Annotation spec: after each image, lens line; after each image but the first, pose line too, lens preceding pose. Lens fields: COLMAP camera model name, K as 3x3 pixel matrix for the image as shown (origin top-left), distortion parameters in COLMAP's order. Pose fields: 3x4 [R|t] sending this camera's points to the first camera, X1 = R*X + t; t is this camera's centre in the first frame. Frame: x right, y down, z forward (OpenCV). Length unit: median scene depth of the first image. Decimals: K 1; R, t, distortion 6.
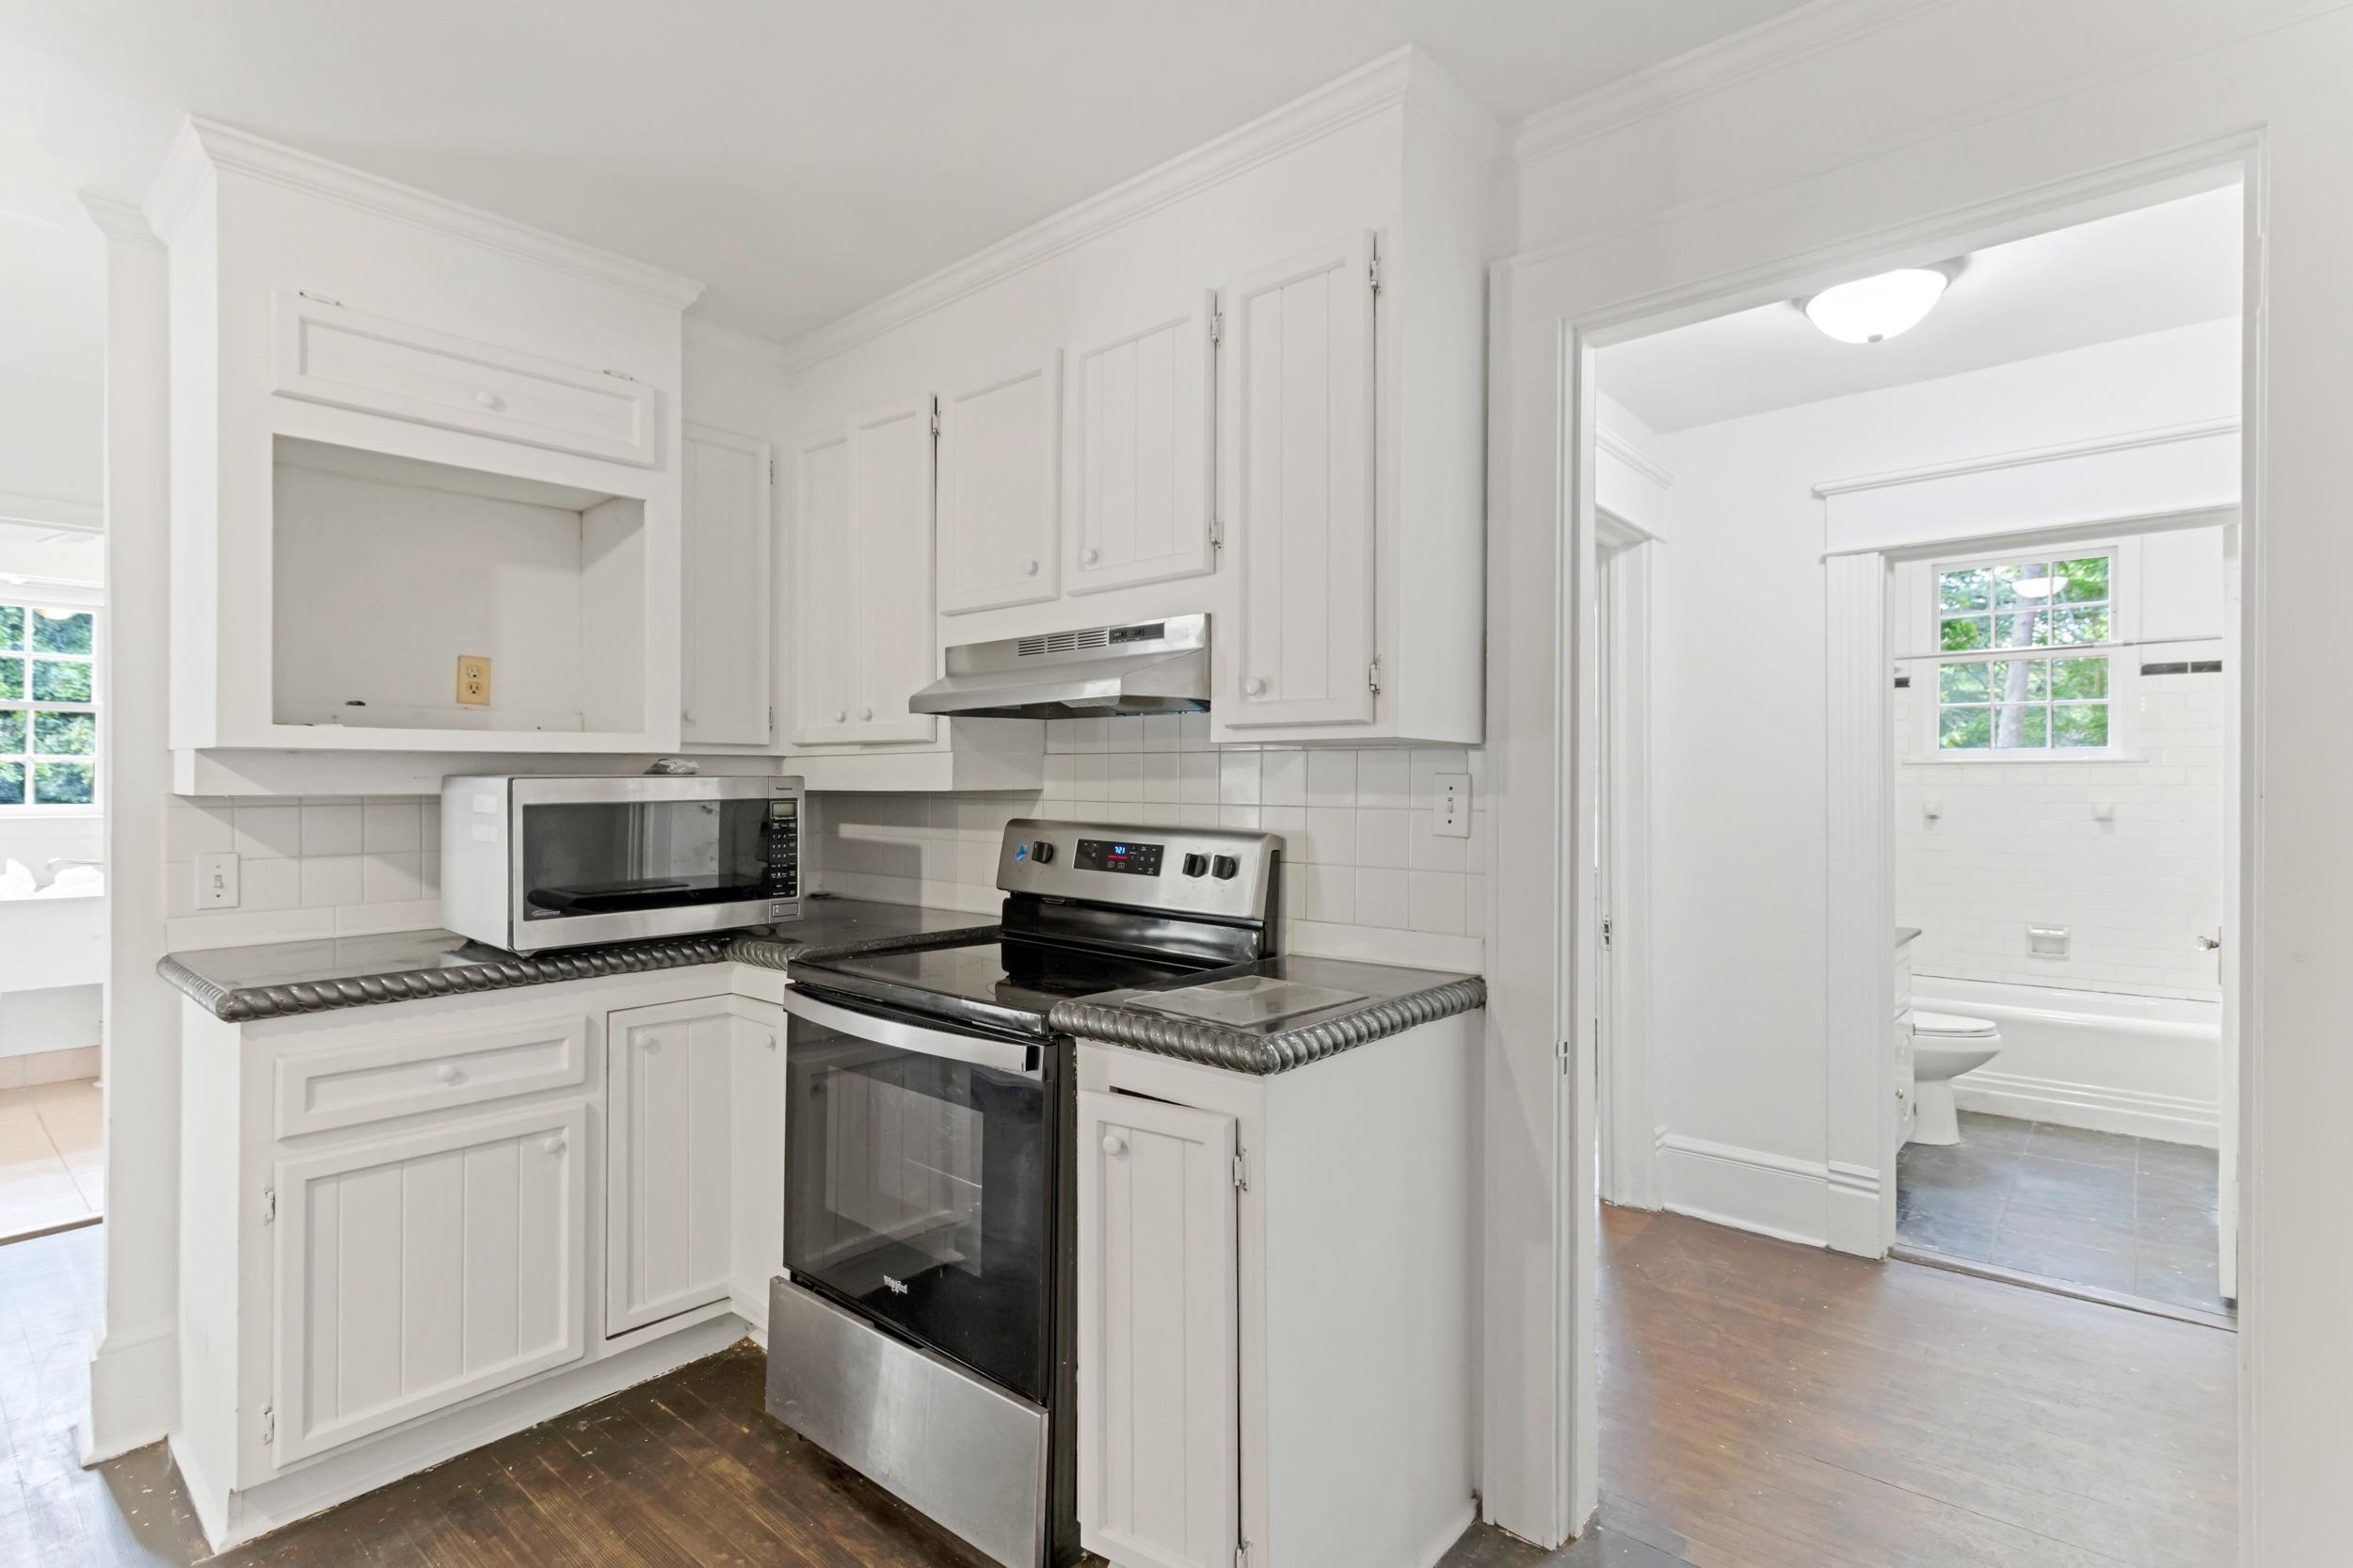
lens RADIAL K [[1124.5, 0, 1176.5], [0, 1124.5, 784.0], [0, 0, 1]] dist [0.017747, -0.000065]
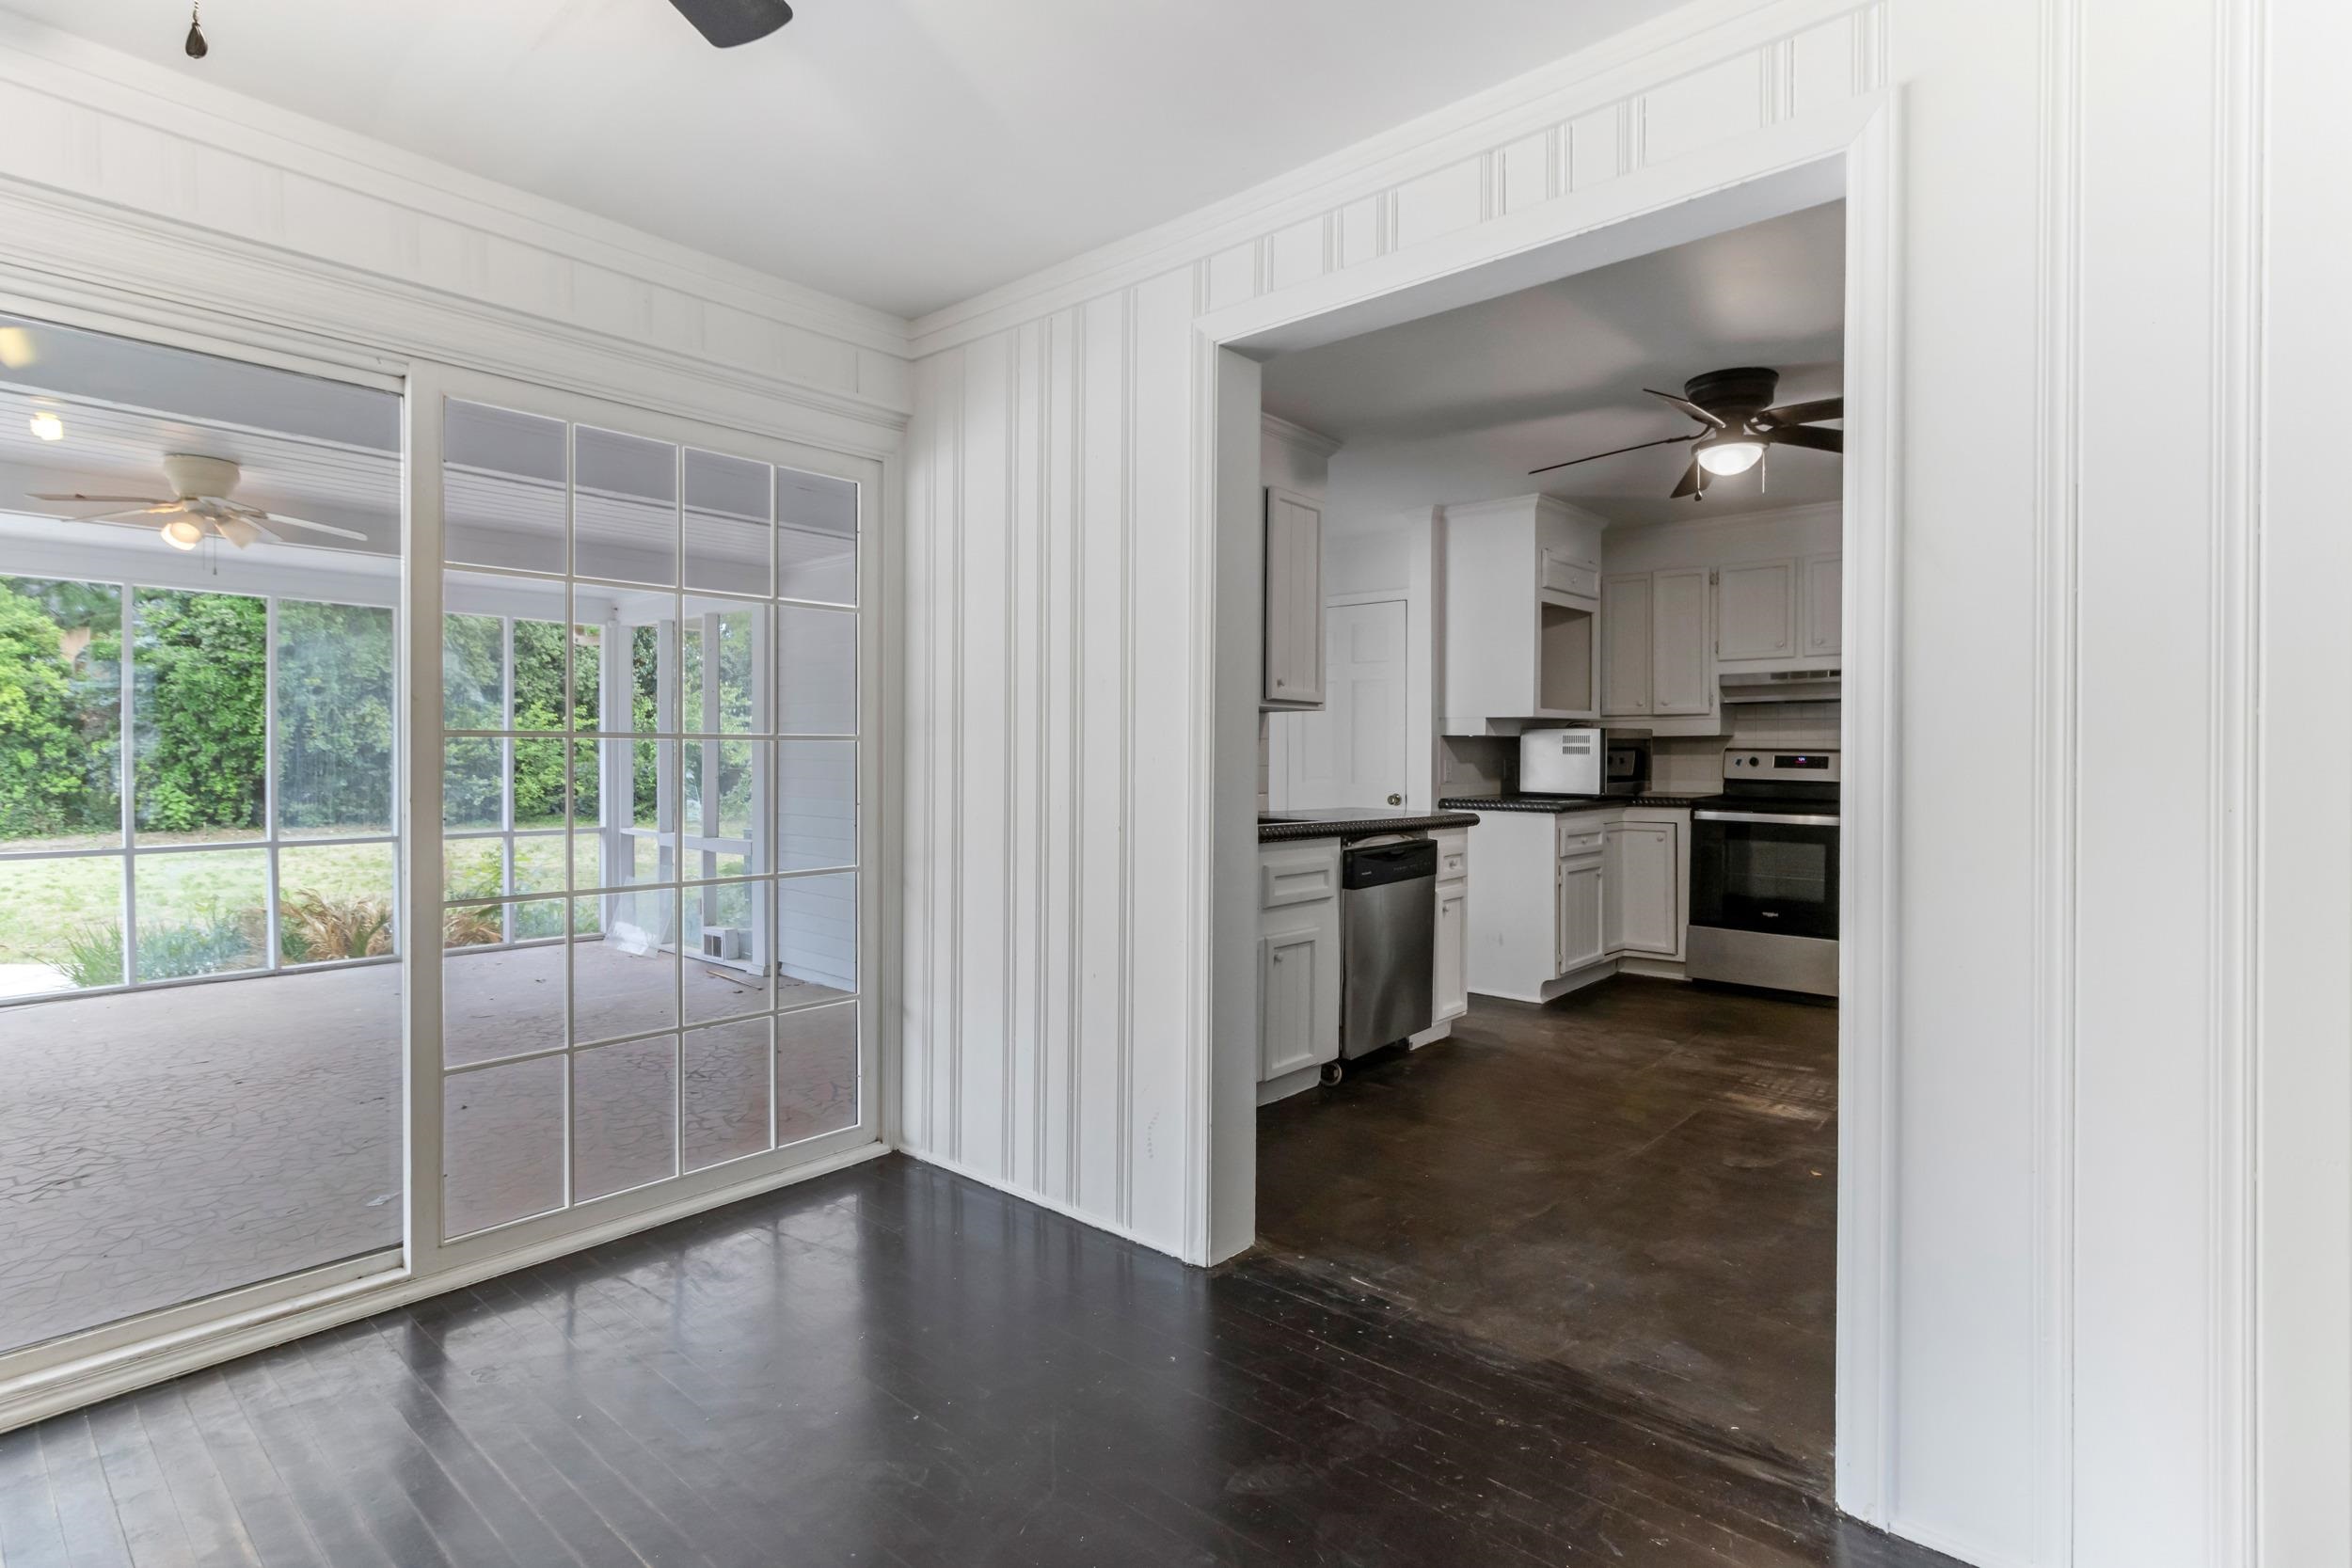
lens RADIAL K [[1135.8, 0, 1179.1], [0, 1135.8, 762.0], [0, 0, 1]] dist [0.004379, -0.000076]
pose [[0.999938, -0.000373, -0.011136, -1.409450], [0.000420, 0.999991, 0.004211, 0.055627], [0.011134, -0.004215, 0.999929, -1.505275]]
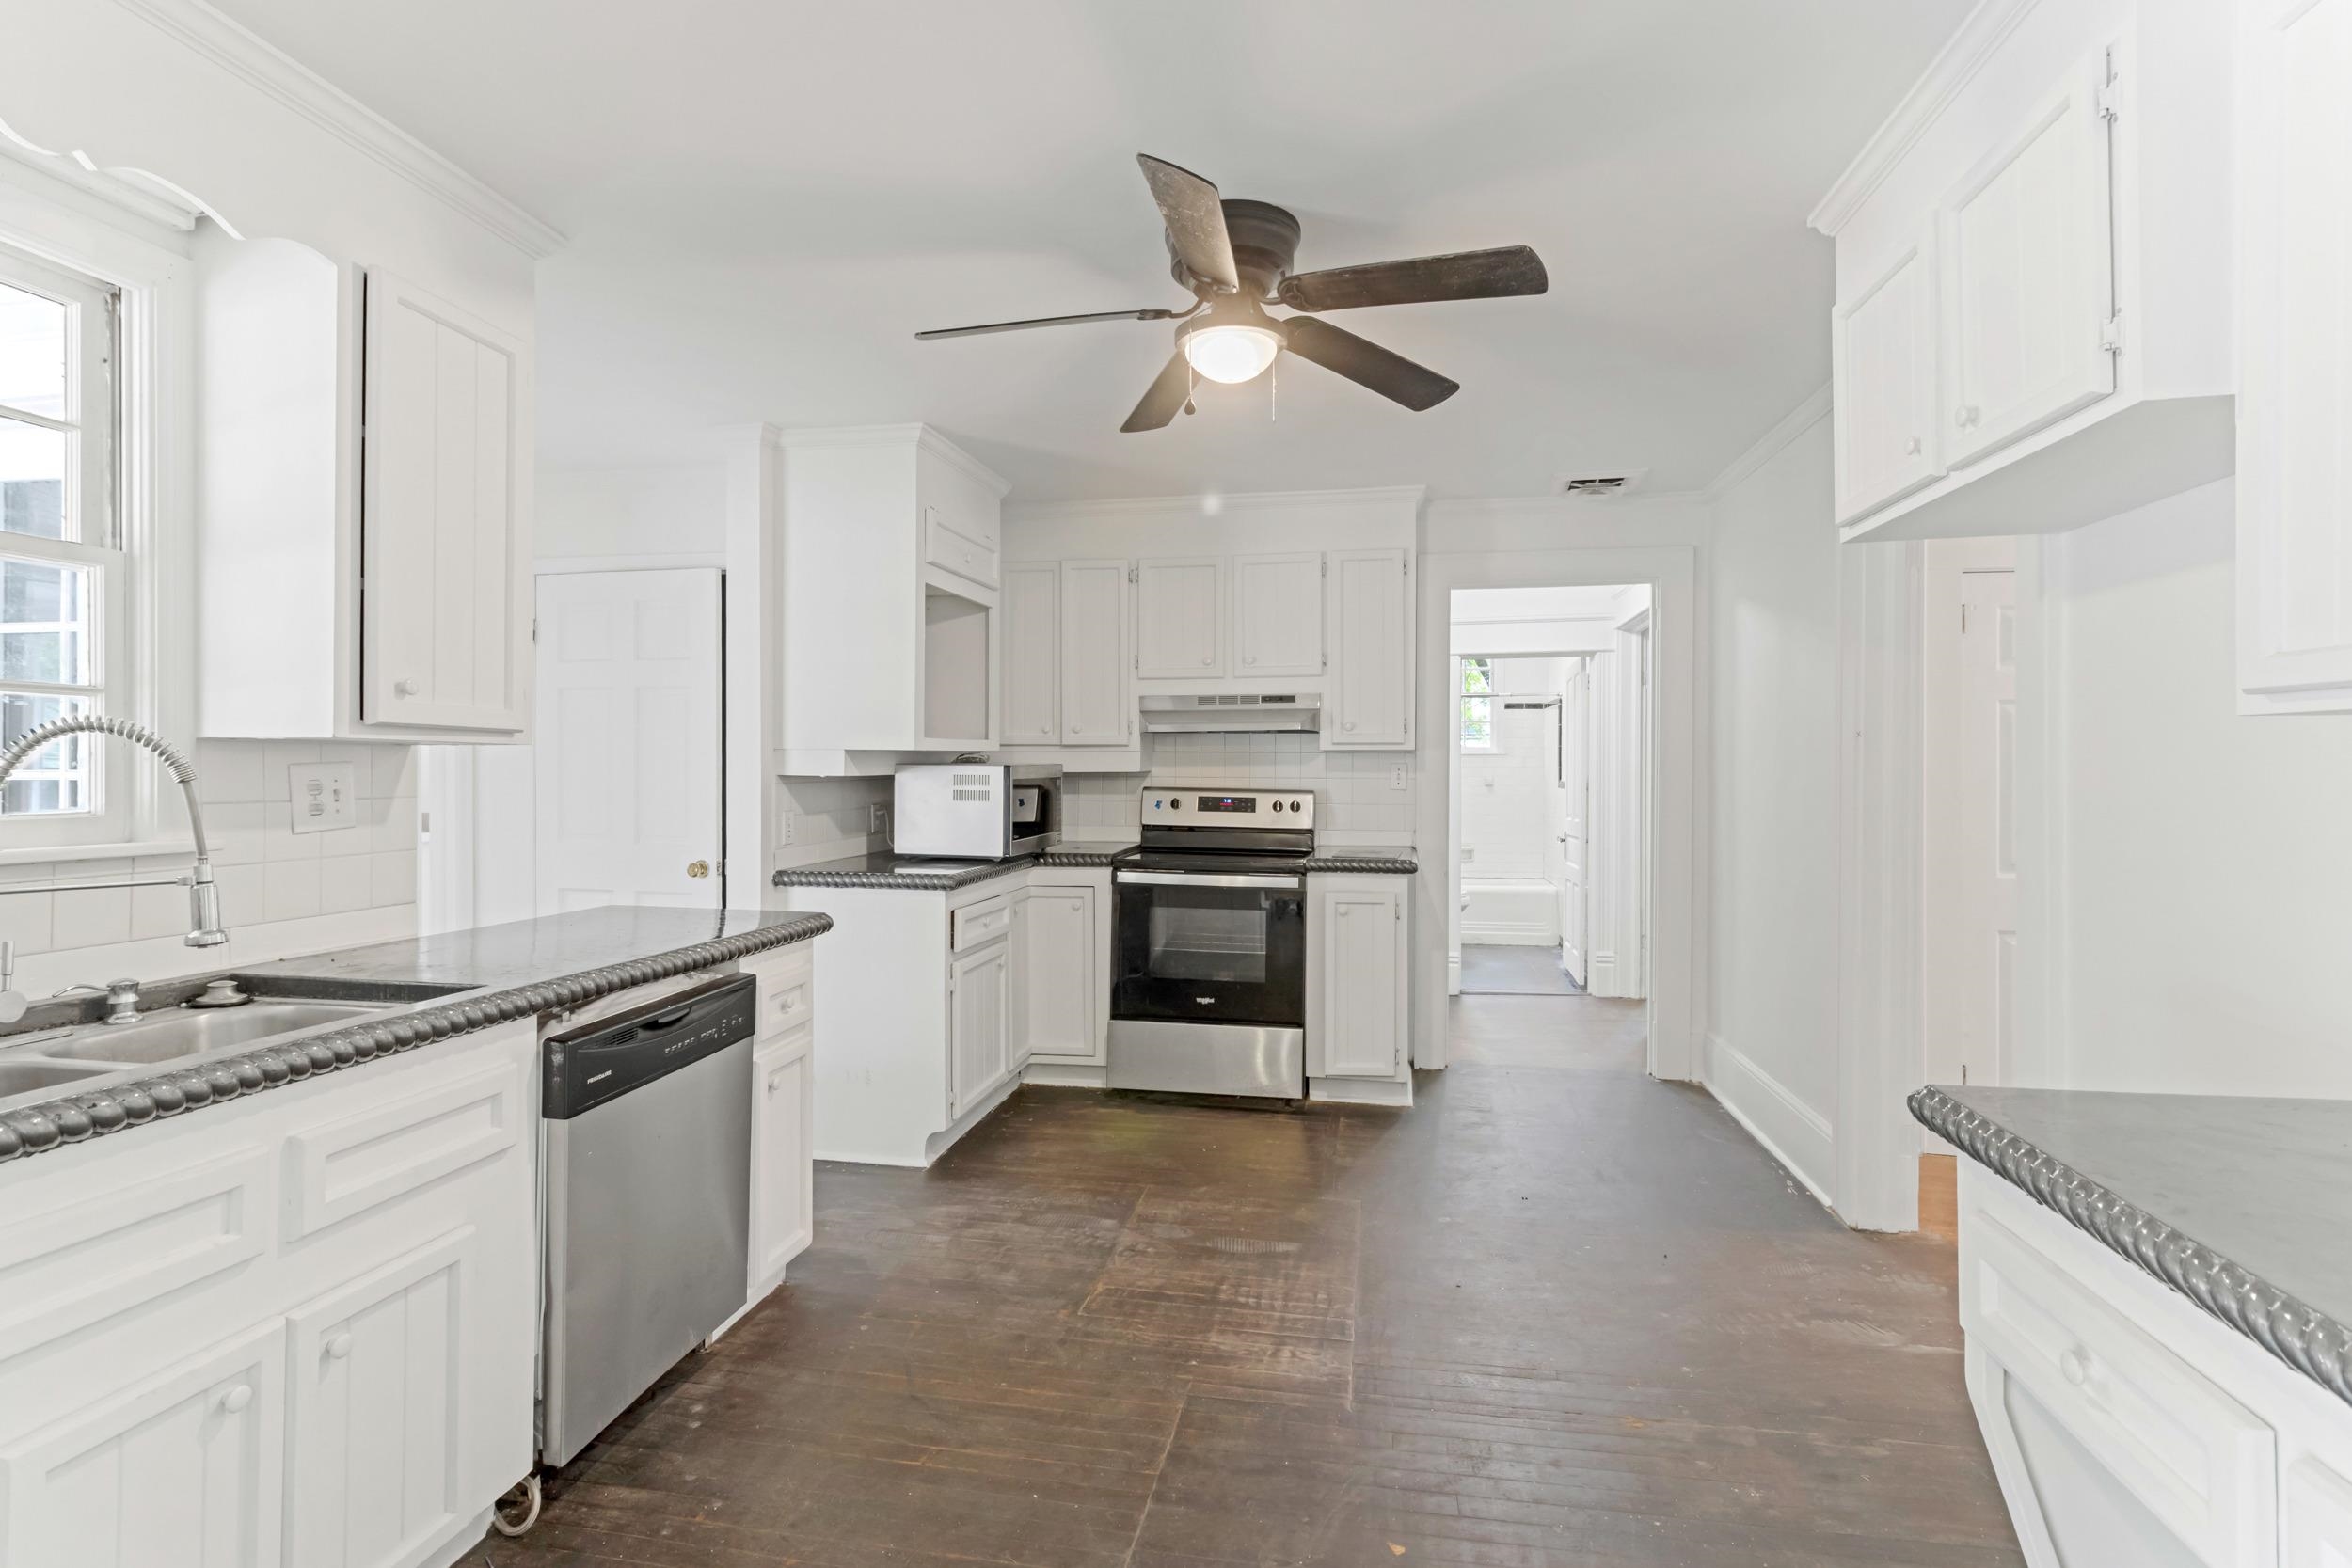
lens RADIAL K [[1135.8, 0, 1179.1], [0, 1135.8, 762.0], [0, 0, 1]] dist [0.004379, -0.000076]
pose [[0.860738, 0.000106, 0.509049, -1.199617], [0.001500, 0.999995, -0.002743, -0.005439], [-0.509046, 0.003125, 0.860733, -0.724705]]
